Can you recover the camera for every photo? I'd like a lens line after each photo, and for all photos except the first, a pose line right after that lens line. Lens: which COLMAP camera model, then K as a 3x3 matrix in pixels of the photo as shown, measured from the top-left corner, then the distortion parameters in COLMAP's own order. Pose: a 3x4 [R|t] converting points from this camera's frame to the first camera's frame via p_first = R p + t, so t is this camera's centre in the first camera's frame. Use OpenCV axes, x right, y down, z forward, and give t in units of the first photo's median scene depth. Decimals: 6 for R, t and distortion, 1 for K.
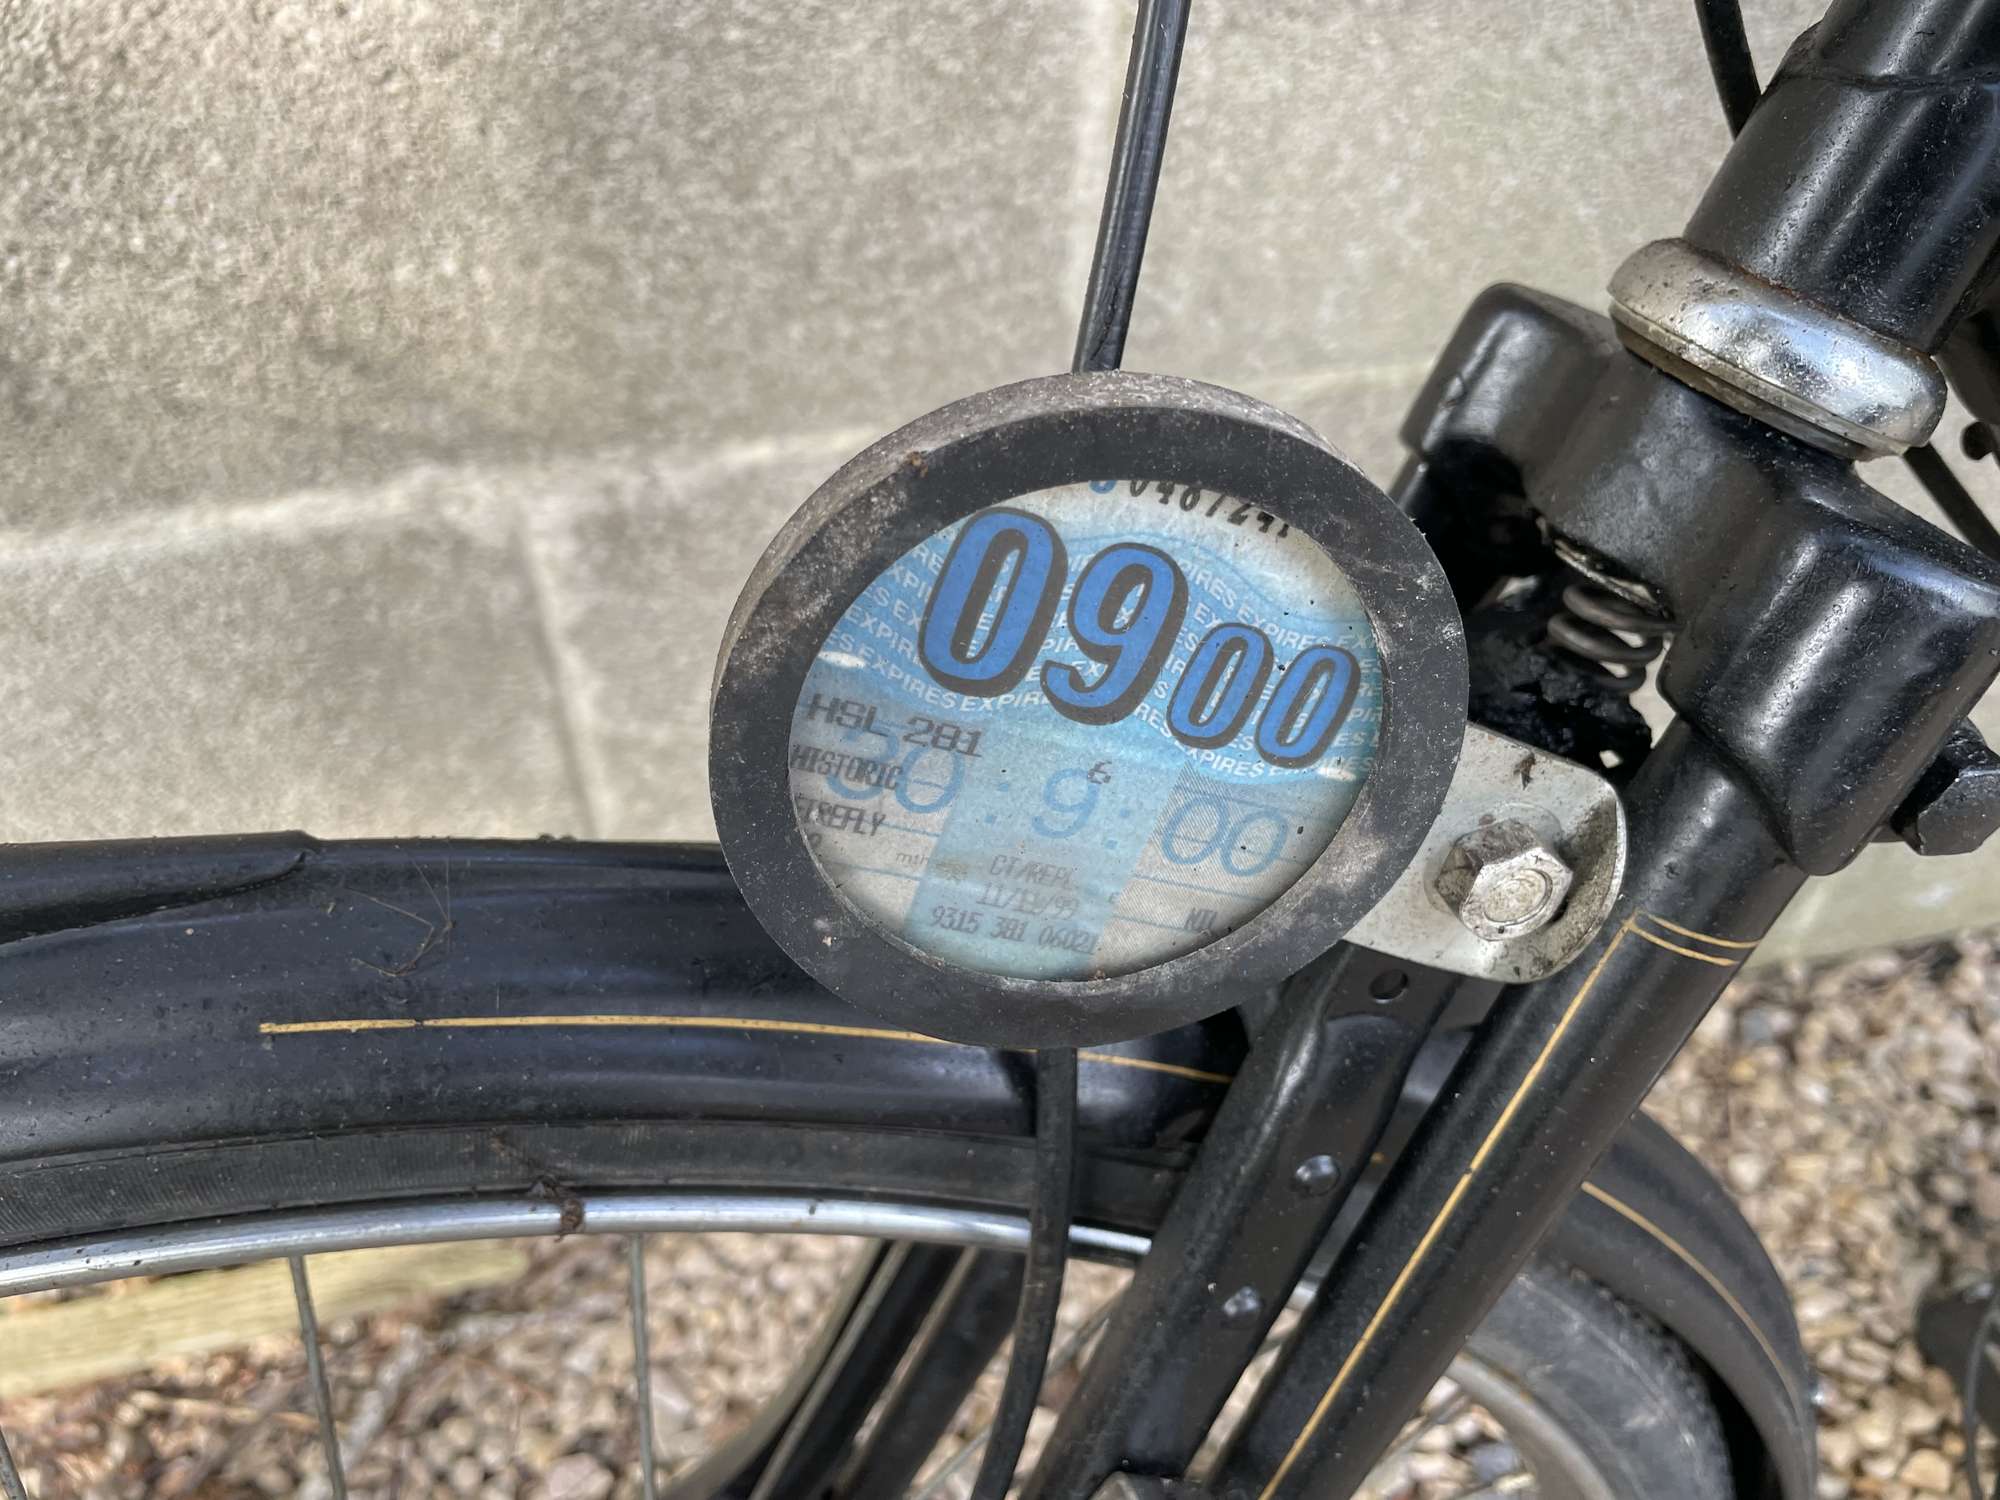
lens RADIAL K [[1547.4, 0, 988.8], [0, 1547.4, 732.0], [0, 0, 1]] dist [0.074419, -0.113838]
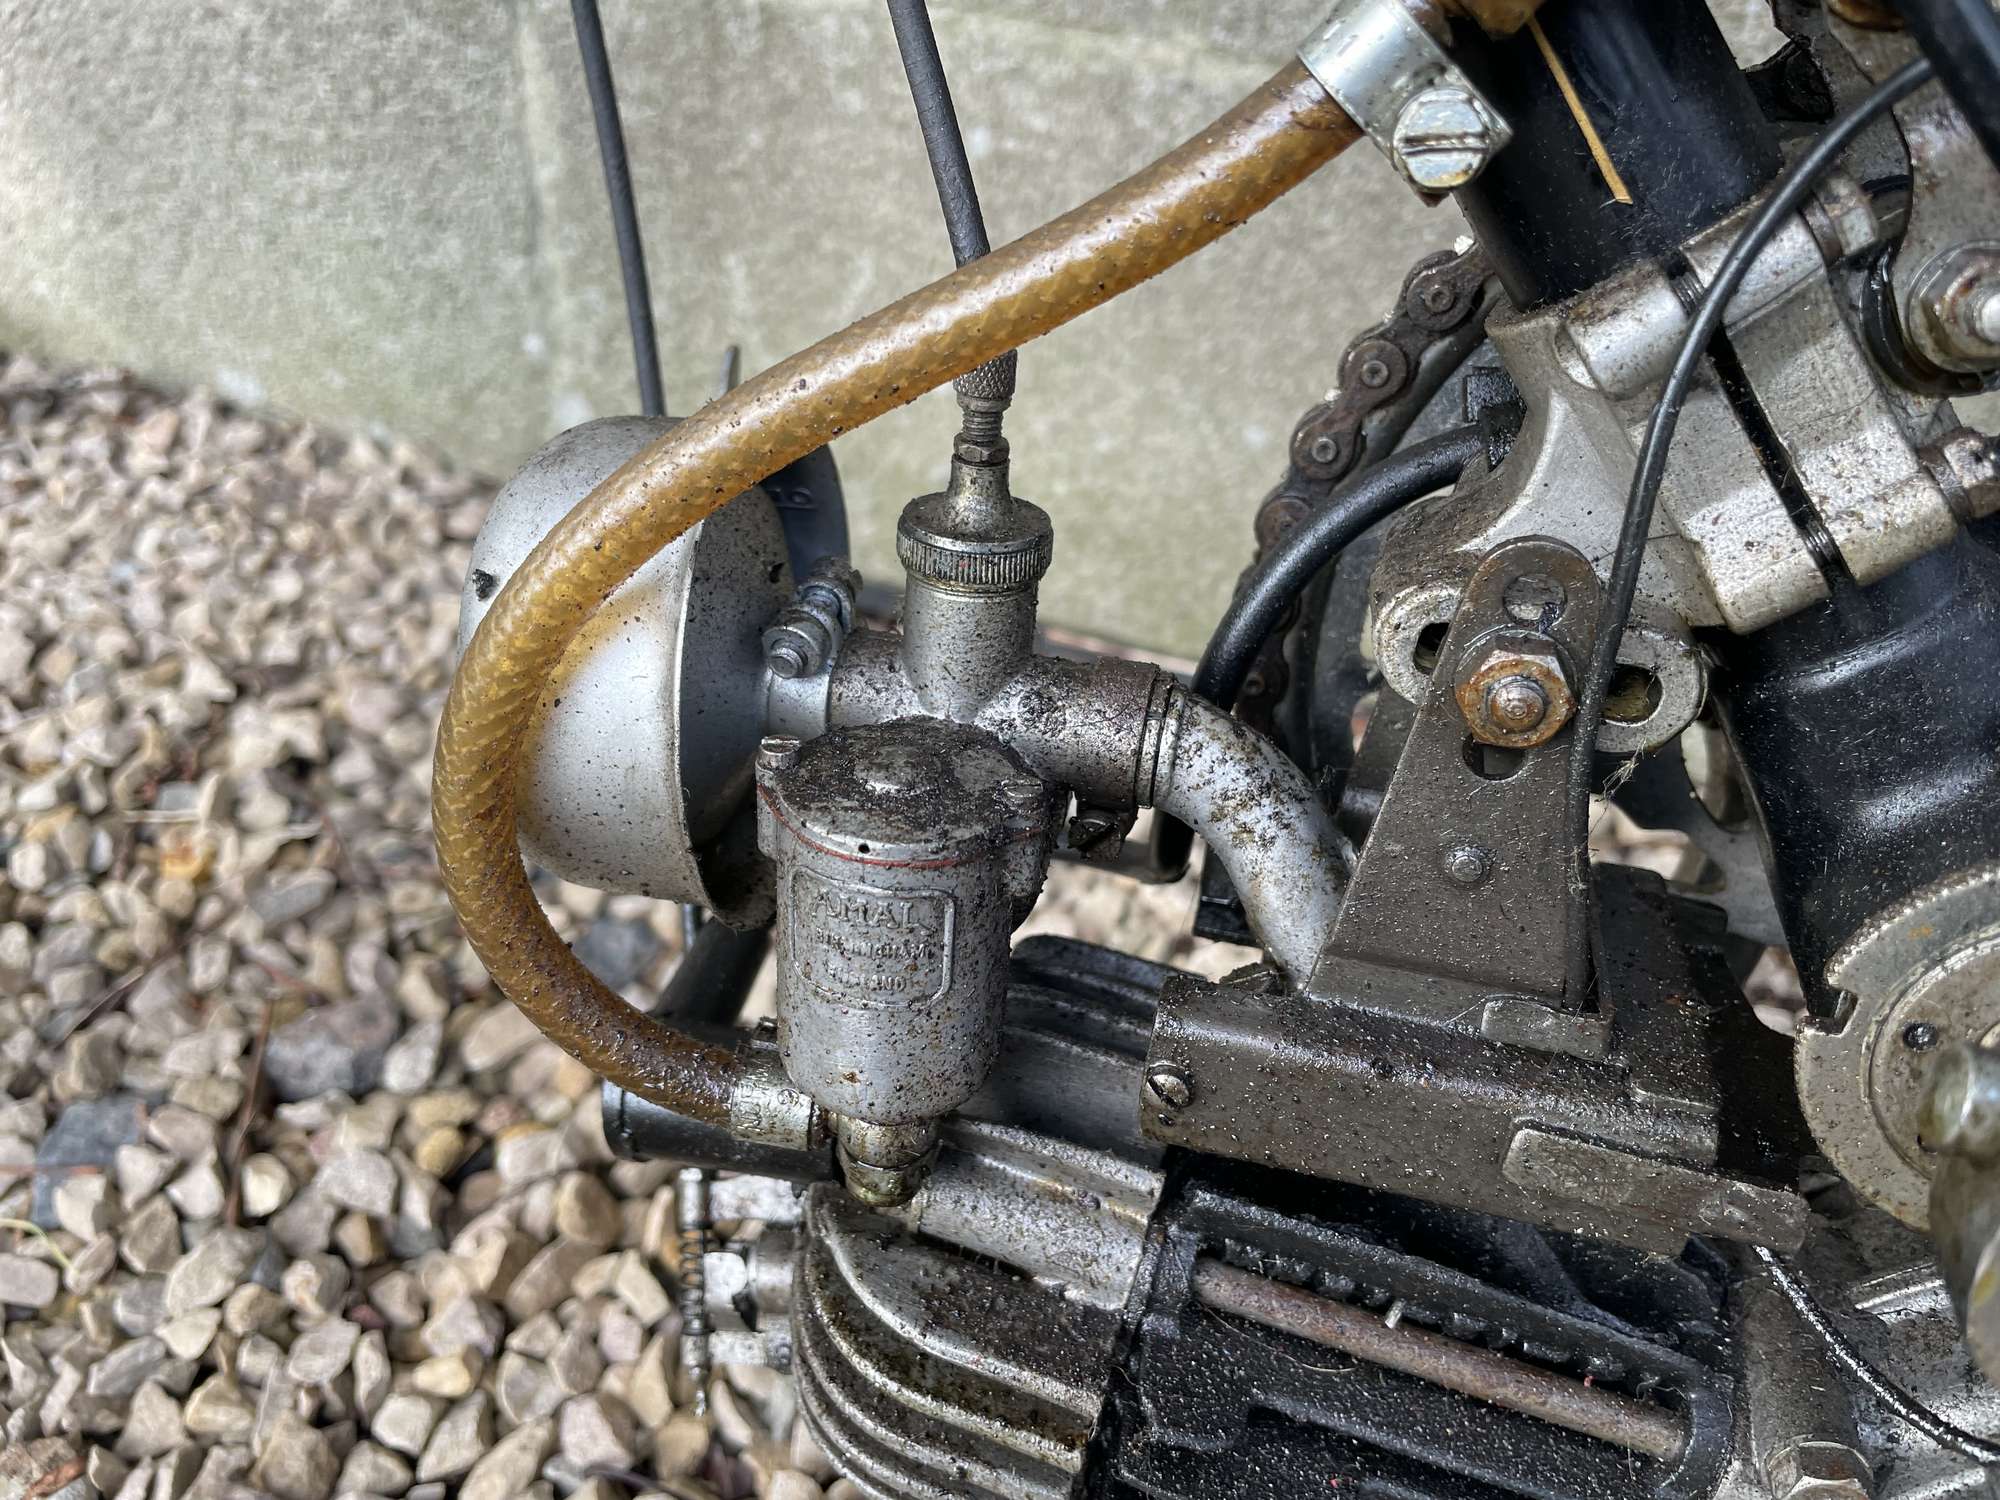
lens RADIAL K [[1547.4, 0, 1010.0], [0, 1547.4, 725.8], [0, 0, 1]] dist [0.074419, -0.113838]
pose [[0.855963, 0.356620, -0.374364, 1.011299], [-0.406564, 0.911569, -0.061224, 0.530596], [0.319425, 0.204608, 0.925258, 0.640566]]
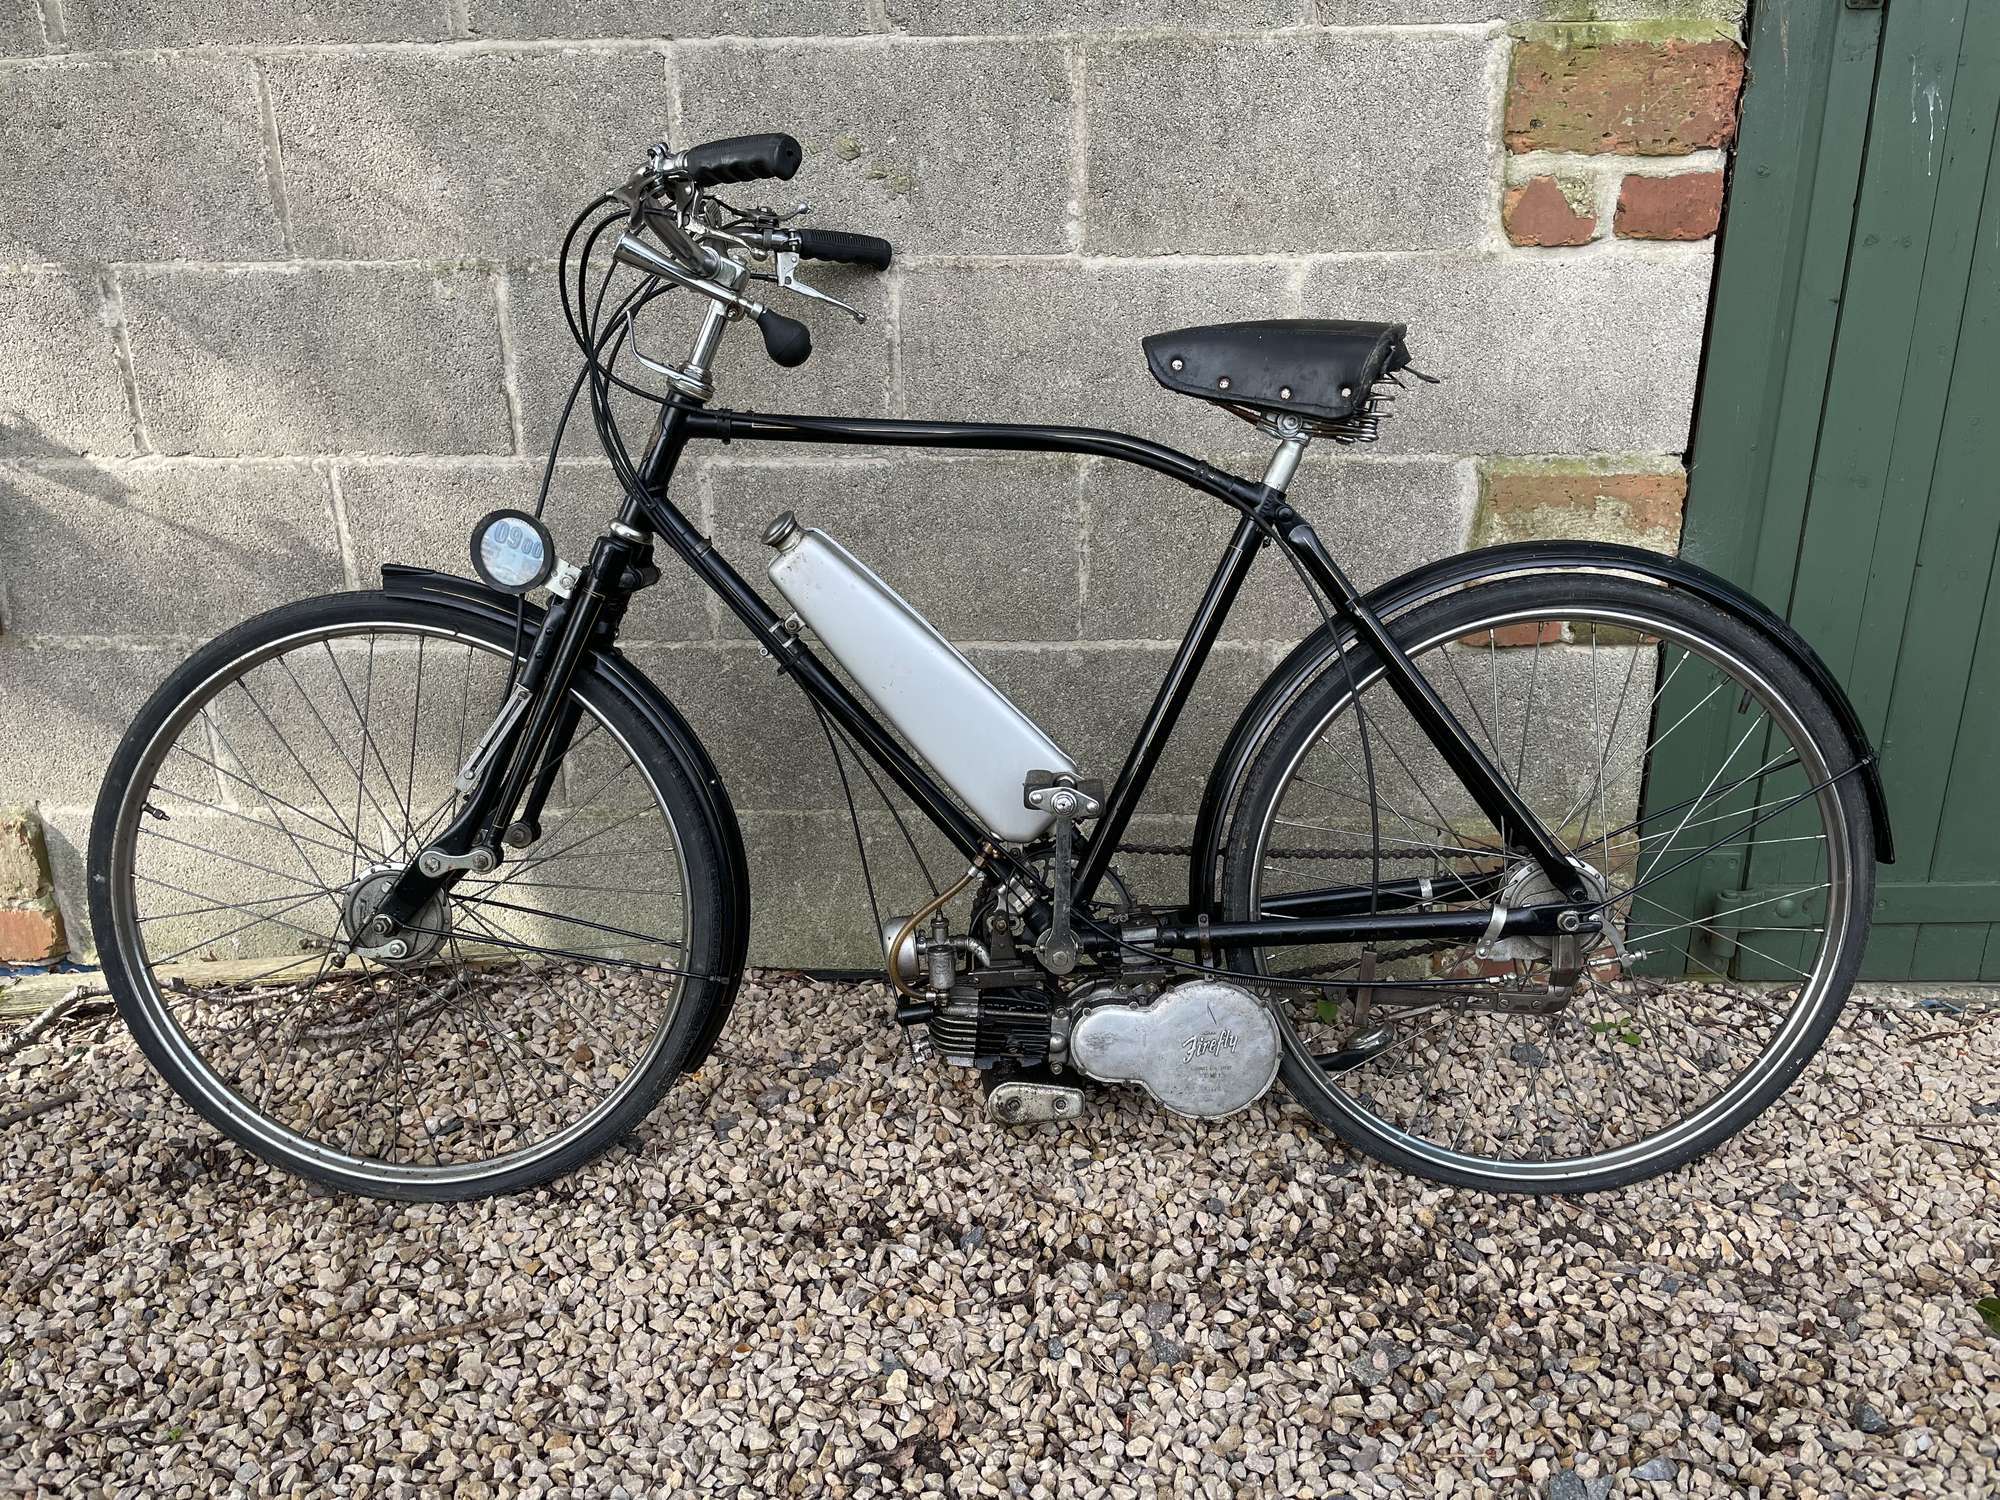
lens RADIAL K [[1547.4, 0, 992.9], [0, 1547.4, 718.2], [0, 0, 1]] dist [0.074419, -0.113838]
pose [[0.962770, 0.071958, -0.260569, 1.767962], [-0.174945, 0.900697, -0.397667, 1.356102], [0.206078, 0.428447, 0.879753, -2.042347]]
